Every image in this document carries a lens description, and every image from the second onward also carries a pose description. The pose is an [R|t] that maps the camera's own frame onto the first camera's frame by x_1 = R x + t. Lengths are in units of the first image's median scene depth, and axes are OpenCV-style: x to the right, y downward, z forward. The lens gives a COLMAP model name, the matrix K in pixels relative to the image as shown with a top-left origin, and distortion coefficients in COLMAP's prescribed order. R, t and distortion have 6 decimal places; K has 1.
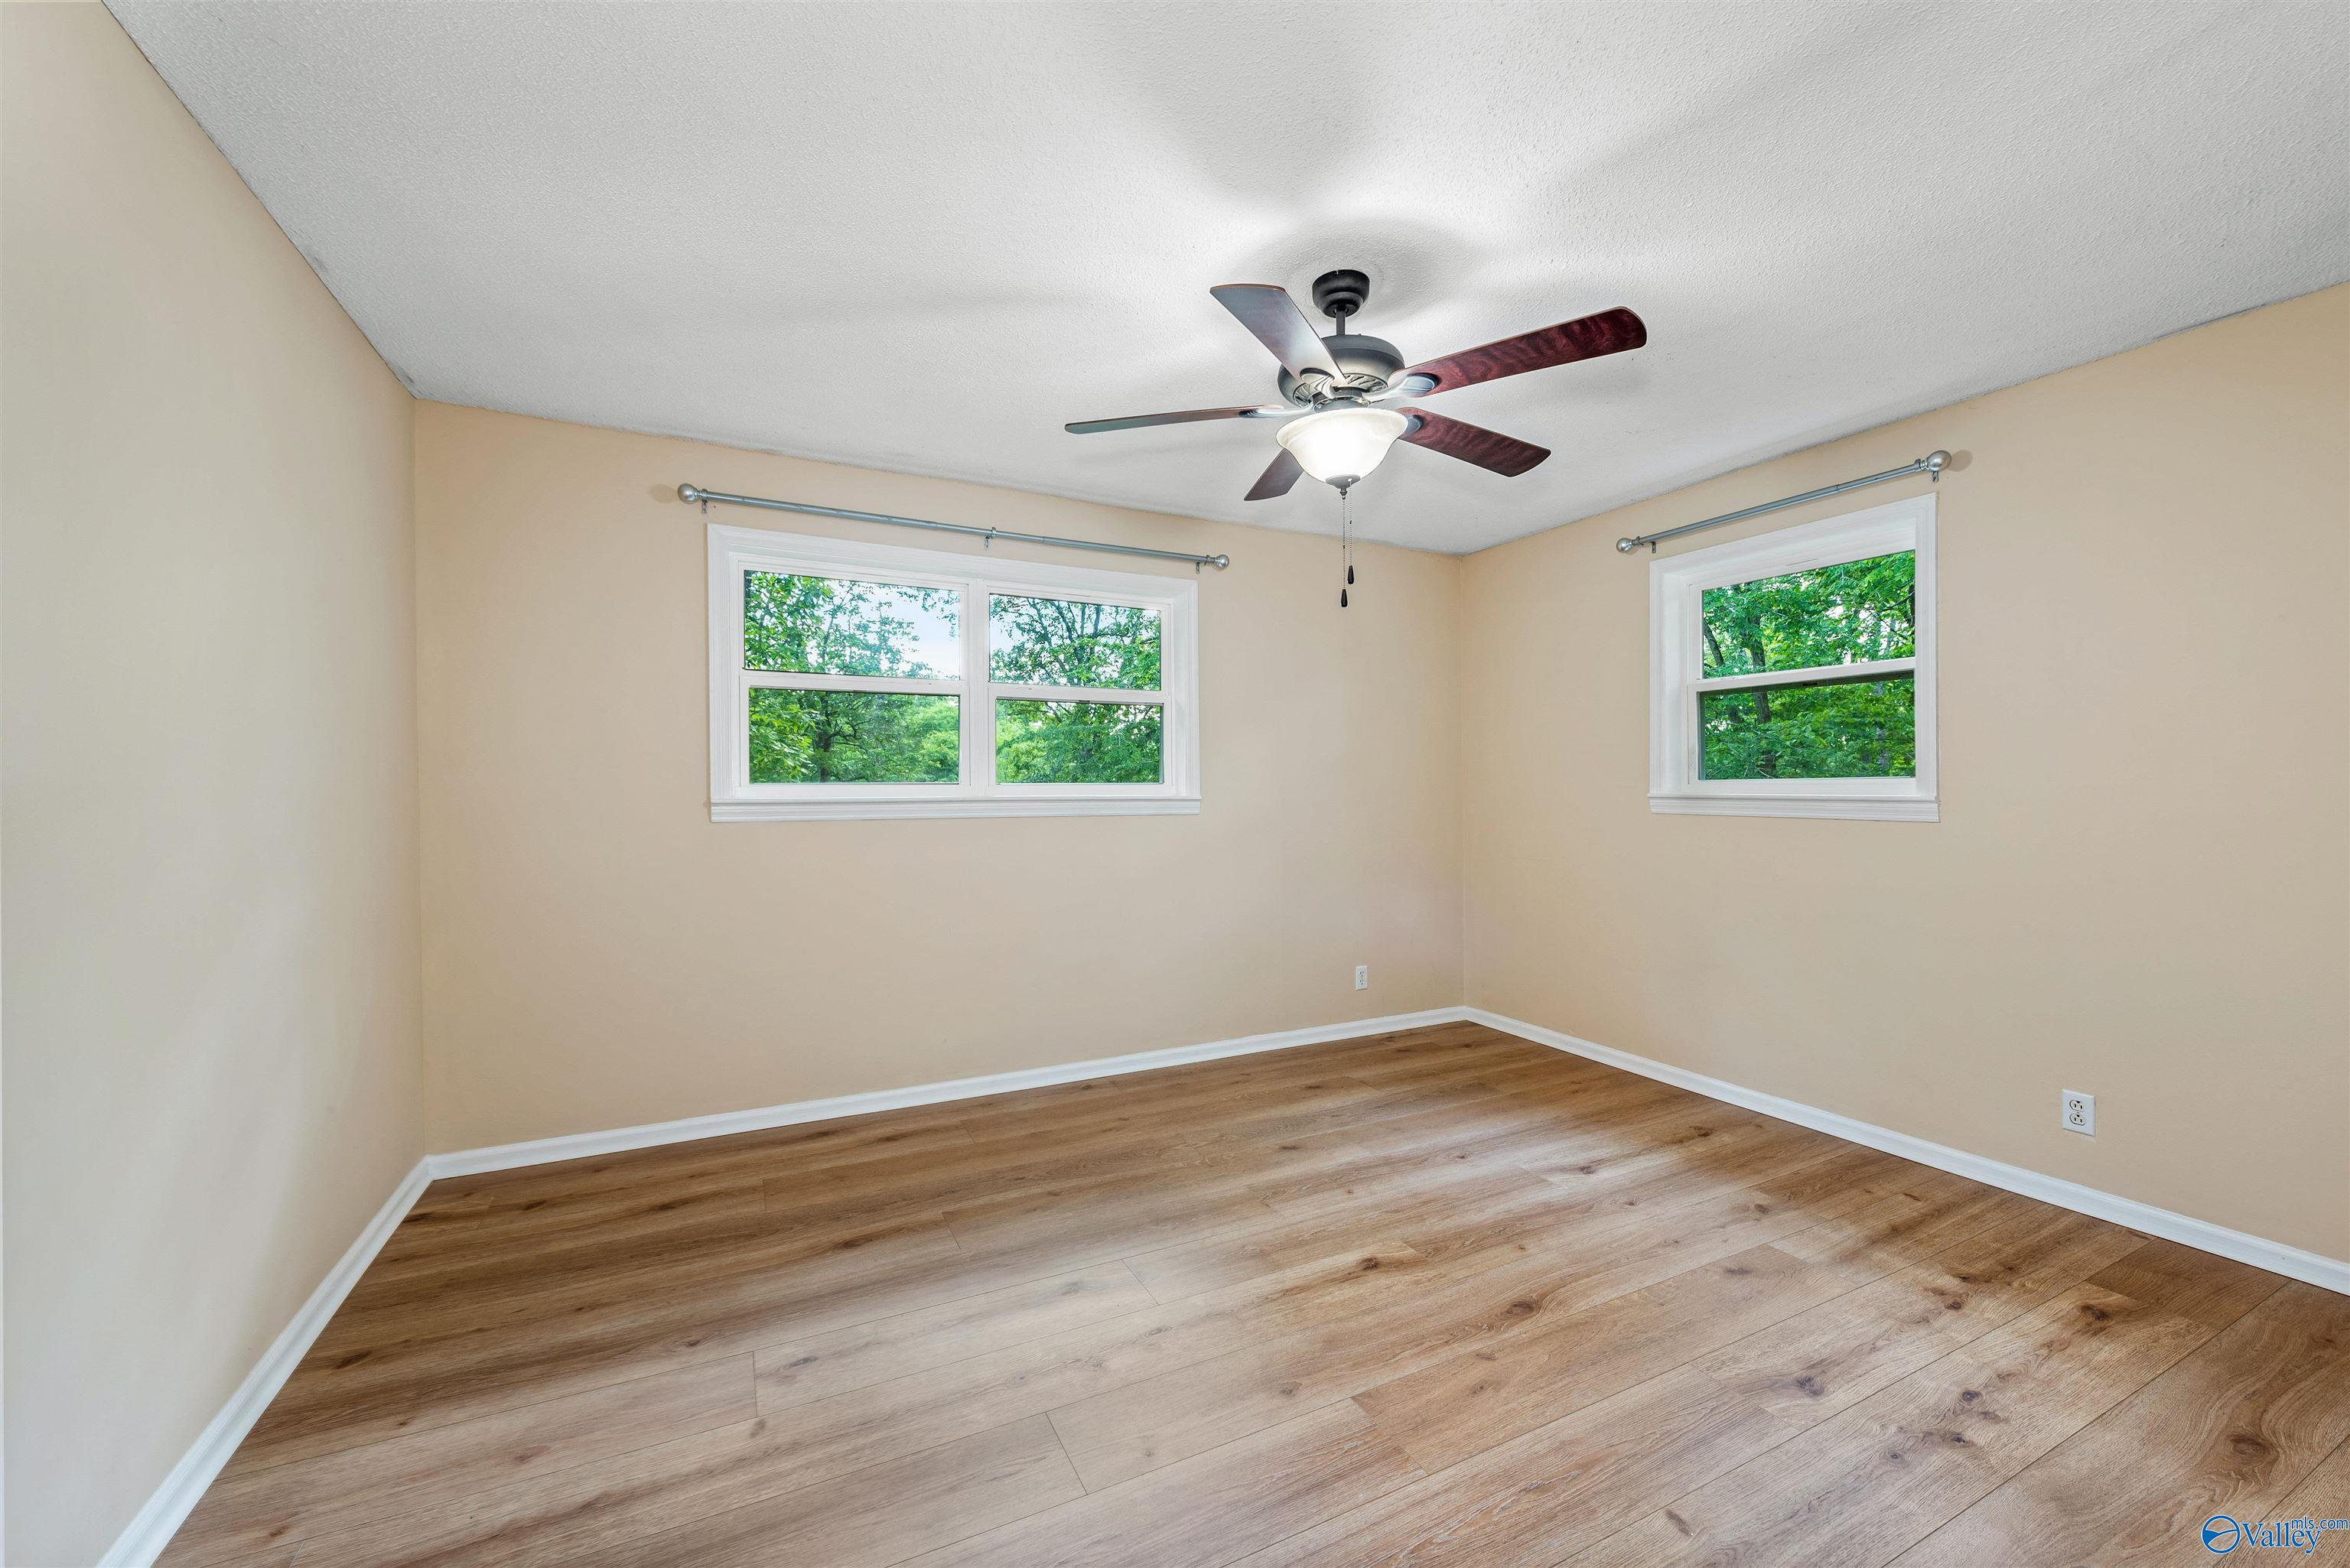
lens RADIAL K [[917.8, 0, 1175.3], [0, 917.8, 785.0], [0, 0, 1]] dist [0.005997, -0.001579]
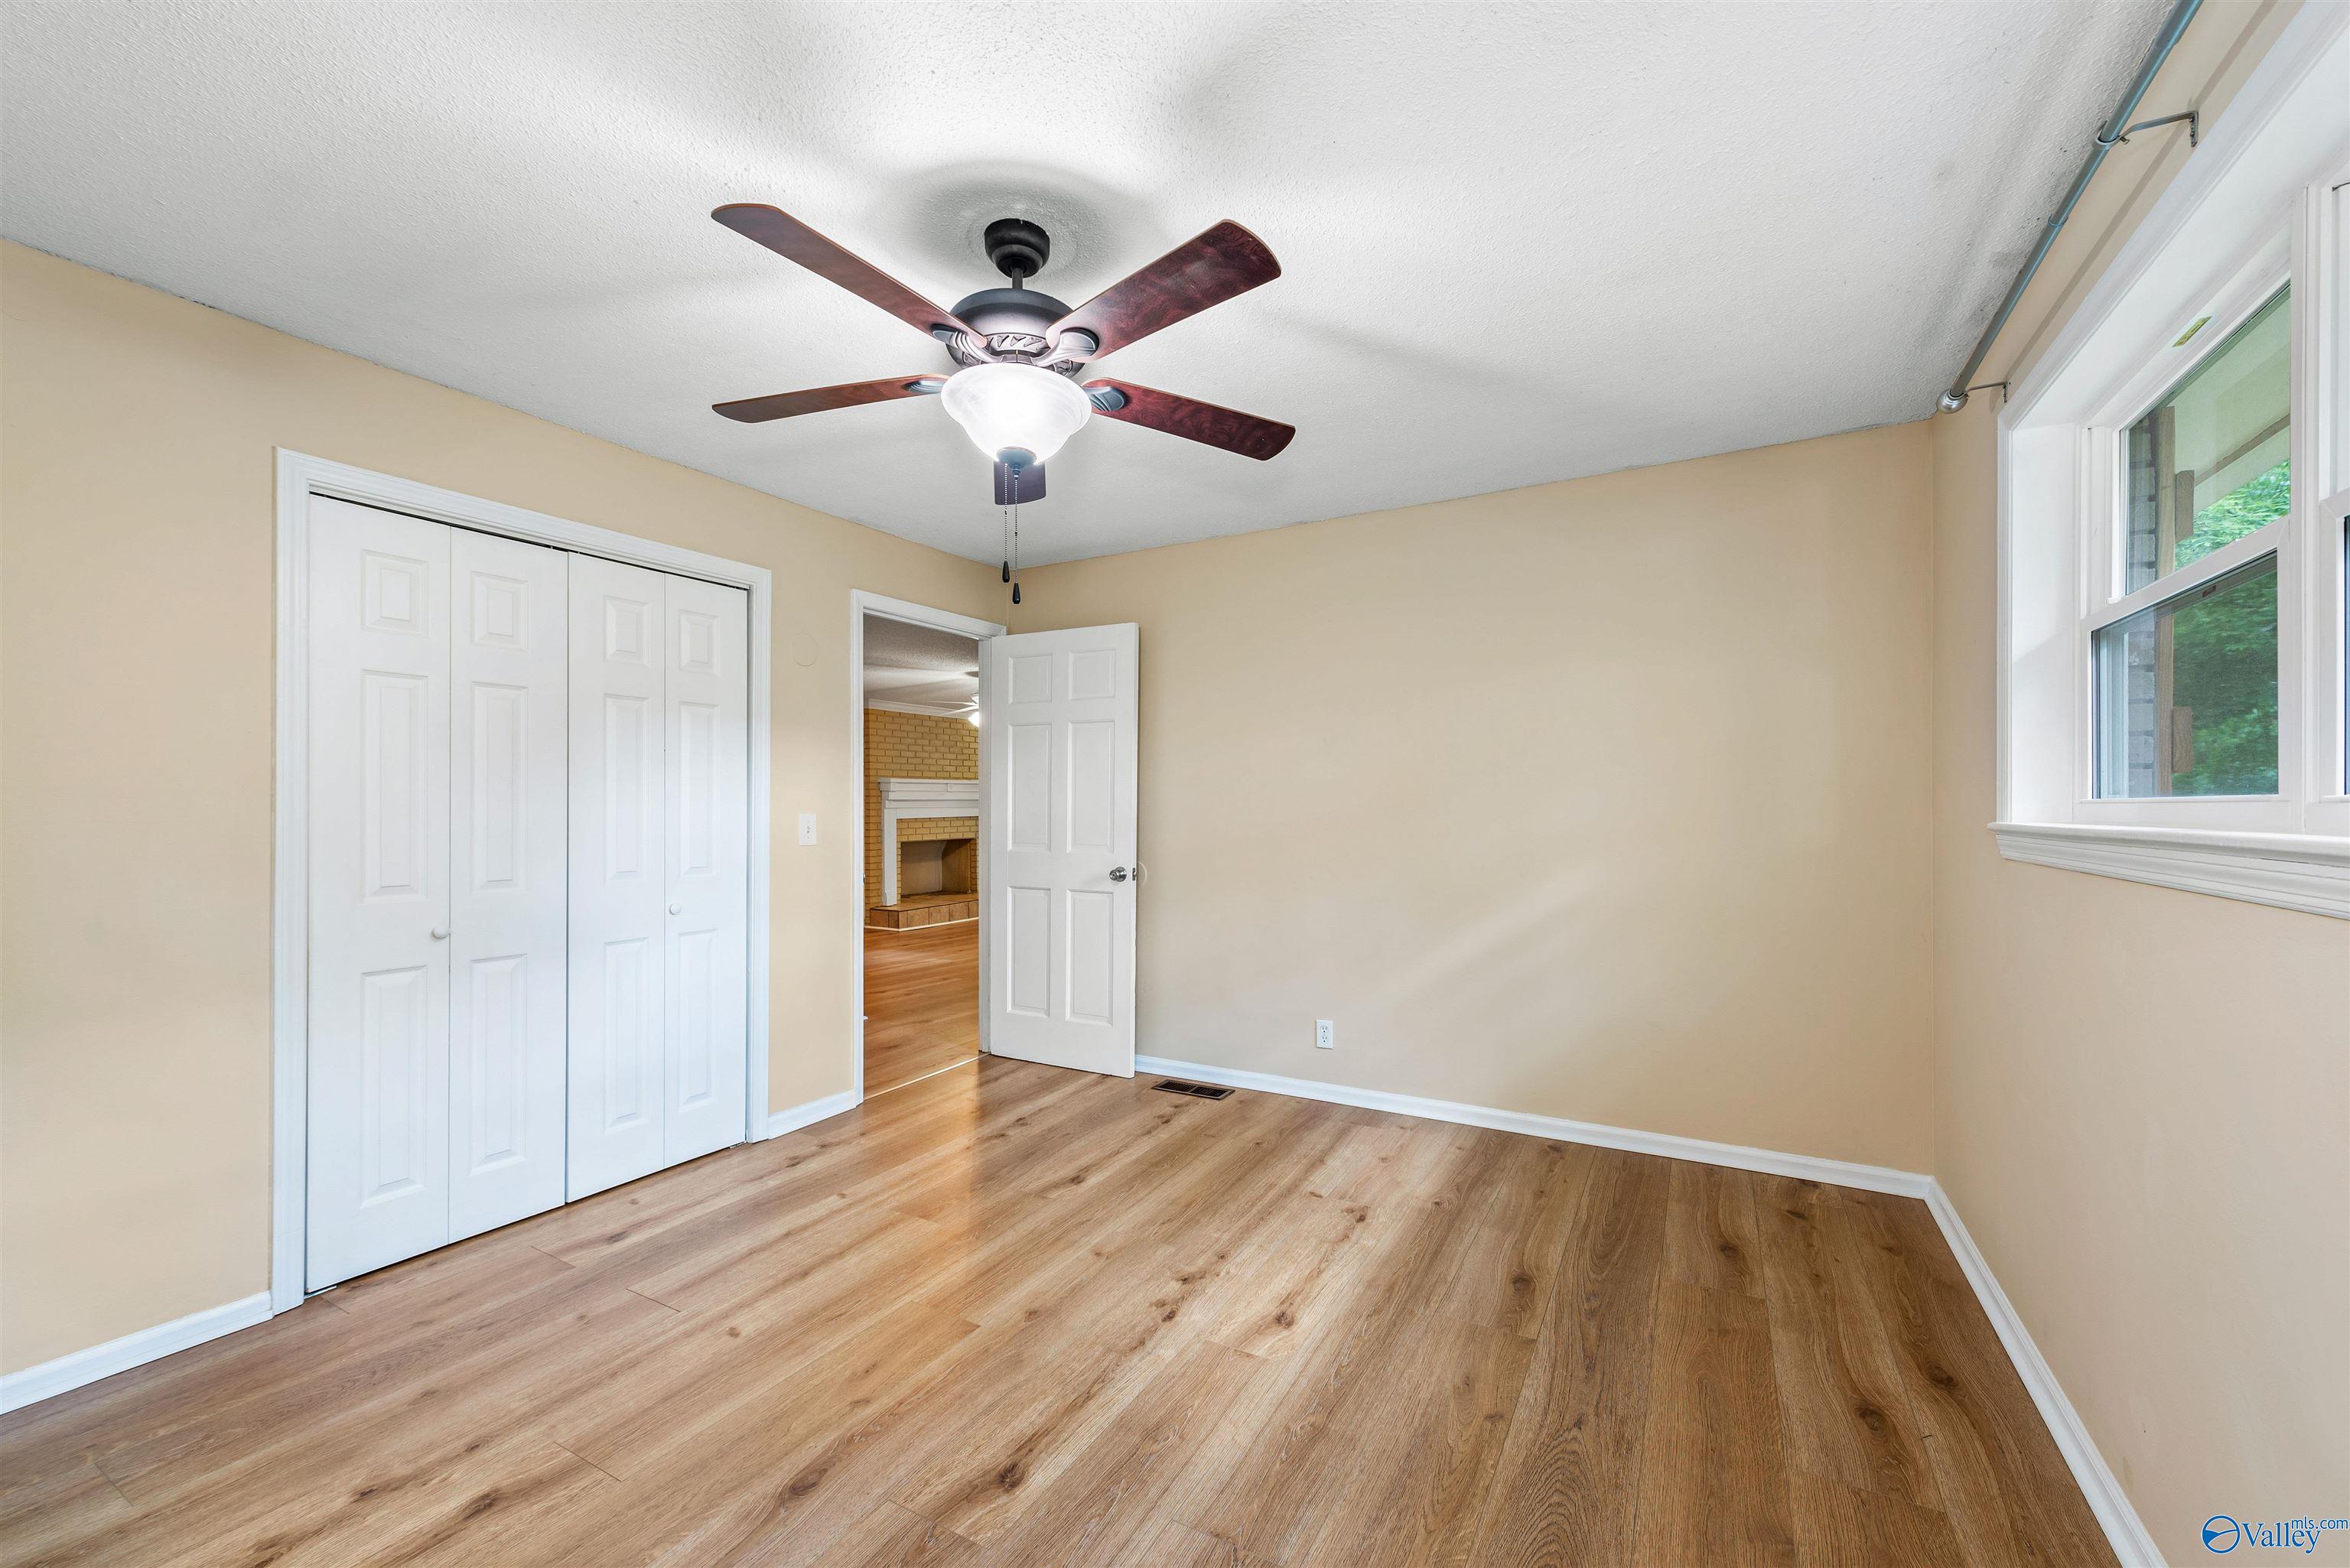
lens RADIAL K [[917.8, 0, 1174.2], [0, 917.8, 801.7], [0, 0, 1]] dist [0.005997, -0.001579]
pose [[-0.830096, 0.001269, -0.557619, 0.549992], [0.006983, 0.999943, -0.008119, 0.004033], [0.557577, -0.010633, -0.830057, 1.821551]]
